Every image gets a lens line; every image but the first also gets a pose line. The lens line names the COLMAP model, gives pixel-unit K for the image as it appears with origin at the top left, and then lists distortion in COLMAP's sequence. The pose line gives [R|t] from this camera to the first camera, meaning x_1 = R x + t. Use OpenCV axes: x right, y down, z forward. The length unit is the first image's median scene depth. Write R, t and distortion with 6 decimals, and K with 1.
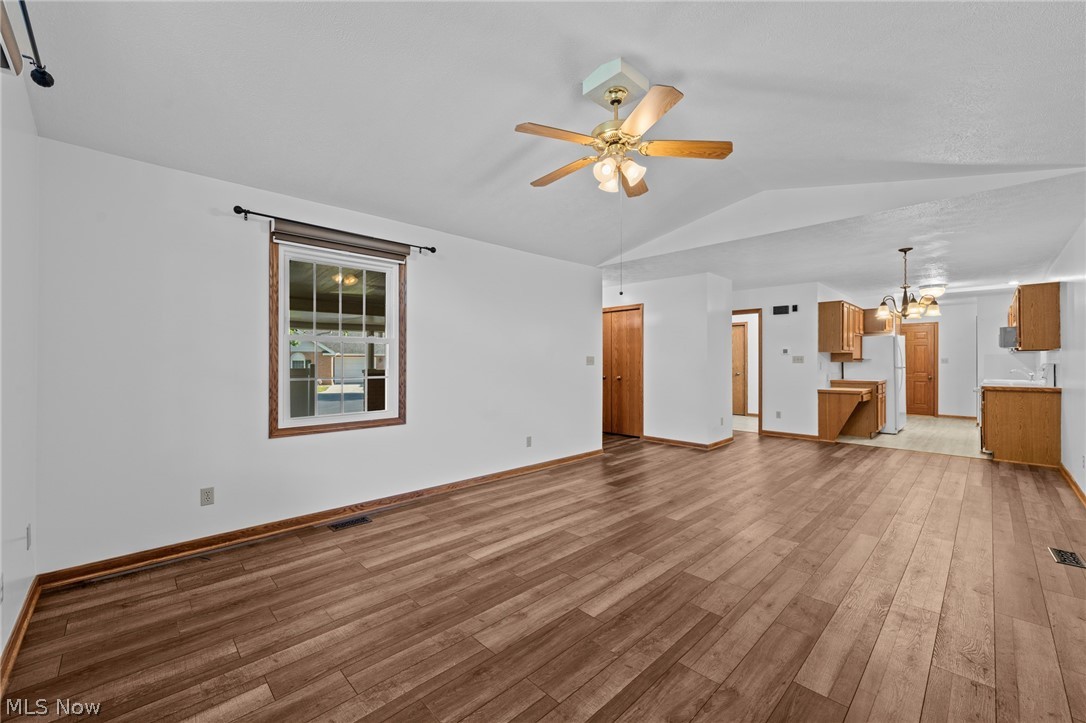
lens RADIAL K [[433.8, 0, 543.0], [0, 433.8, 361.5], [0, 0, 1]] dist [0.001252, 0.000222]
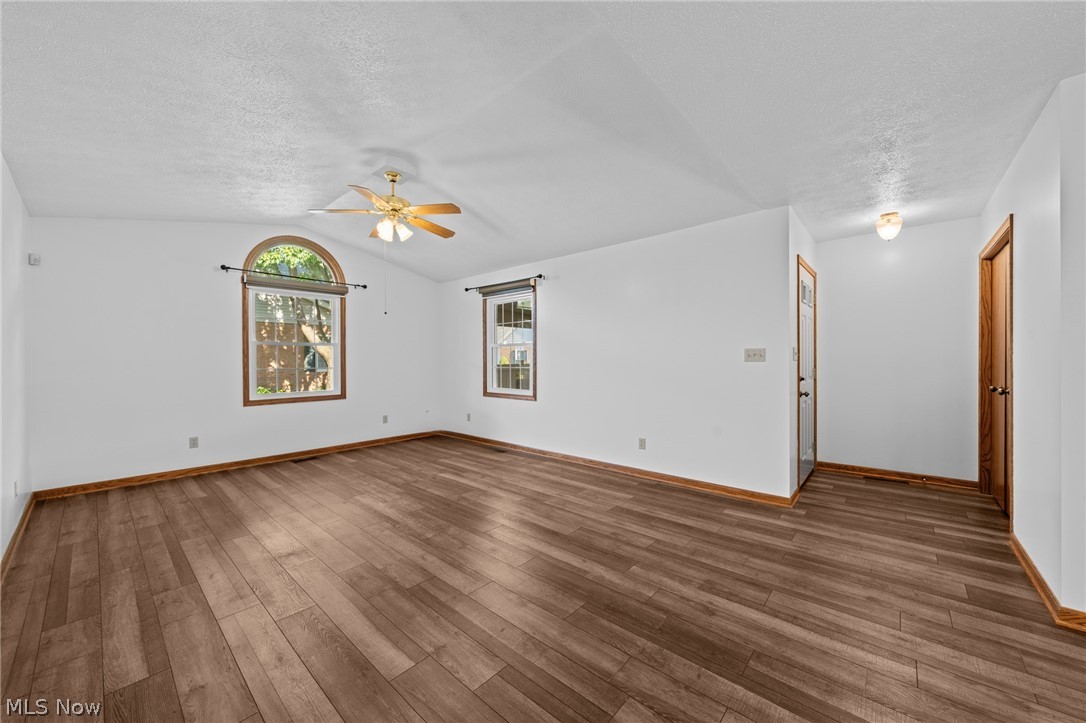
lens RADIAL K [[401.8, 0, 539.3], [0, 401.8, 362.3], [0, 0, 1]] dist [-0.000565, -0.000083]
pose [[0.067974, 0.008364, -0.997652, 0.735181], [0.005937, 0.999944, 0.008787, 0.001675], [0.997669, -0.006520, 0.067921, 0.659585]]
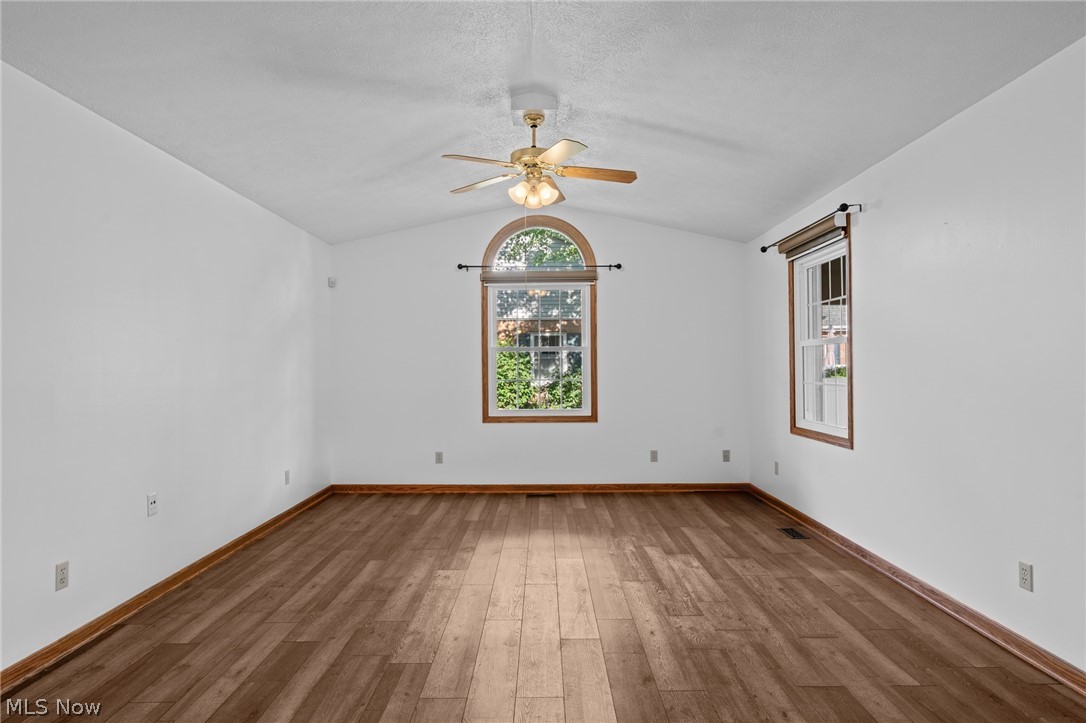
lens RADIAL K [[632.2, 0, 540.7], [0, 632.2, 364.3], [0, 0, 1]] dist [0.003756, 0.000117]
pose [[-0.700213, 0.000961, -0.713933, 0.599928], [0.008385, 0.999941, -0.006878, -0.000010], [0.713884, -0.010802, -0.700180, 0.989980]]
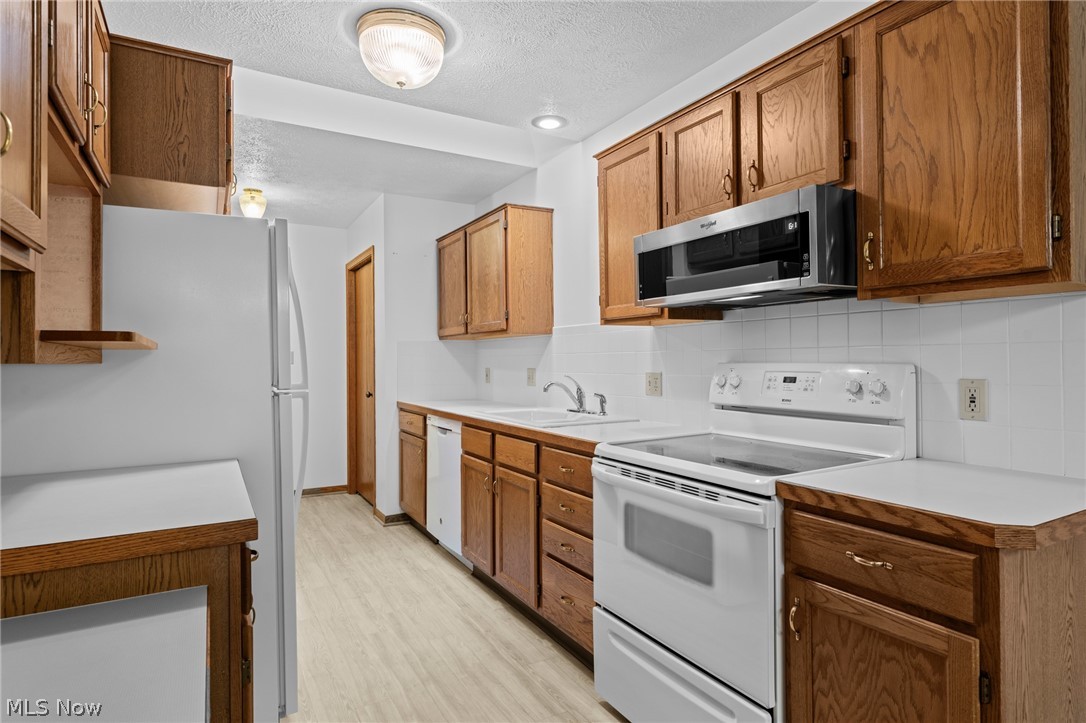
lens RADIAL K [[589.9, 0, 542.1], [0, 589.9, 359.7], [0, 0, 1]] dist [-0.001215, -0.000803]
pose [[0.254624, -0.002595, 0.967037, 0.805468], [0.005665, 0.999983, 0.001191, 0.001487], [-0.967024, 0.005175, 0.254634, 1.121374]]
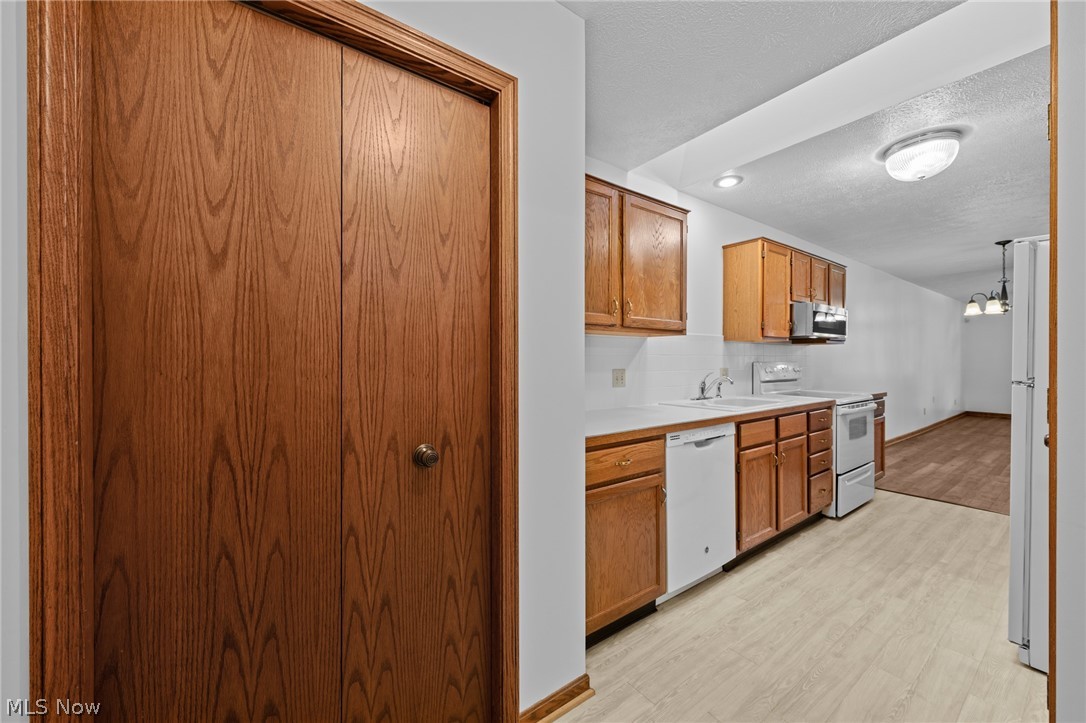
lens RADIAL K [[410.3, 0, 540.3], [0, 410.3, 361.8], [0, 0, 1]] dist [-0.002040, -0.000136]
pose [[-0.989138, 0.001685, 0.146983, 1.530029], [0.002004, 0.999996, 0.002024, 0.002880], [-0.146979, 0.002297, -0.989137, 1.823490]]
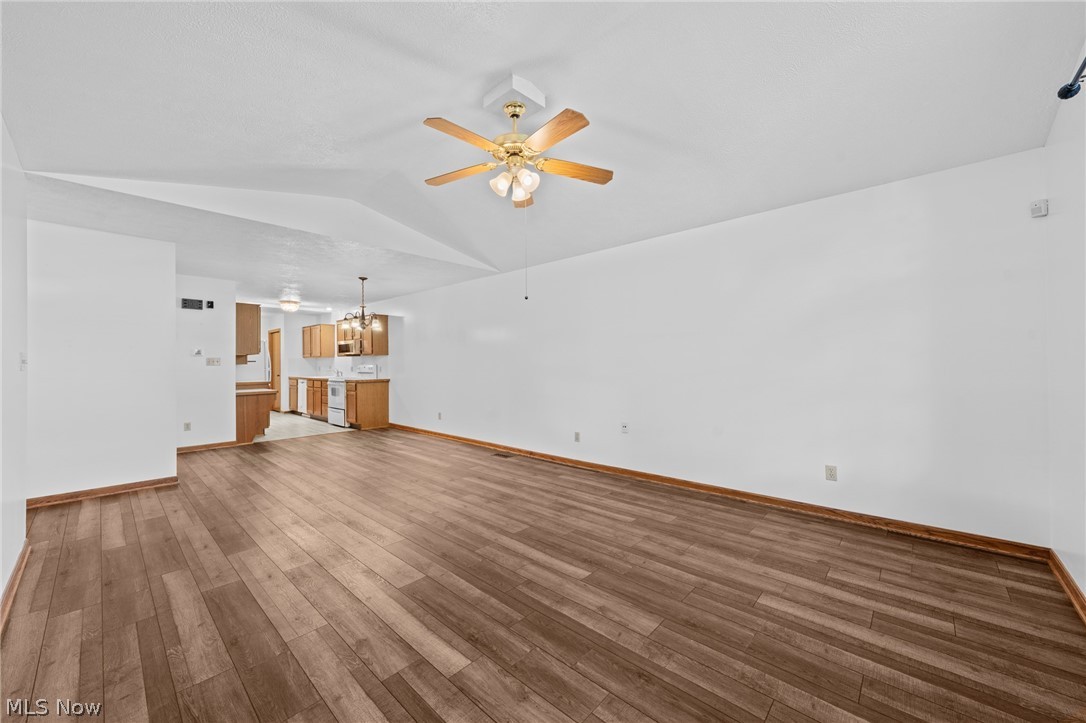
lens RADIAL K [[410.3, 0, 540.3], [0, 410.3, 361.8], [0, 0, 1]] dist [-0.002040, -0.000136]
pose [[-0.053191, 0.002521, 0.998581, -0.394520], [0.006710, 0.999975, -0.002167, 0.003149], [-0.998562, 0.006585, -0.053207, 0.469939]]
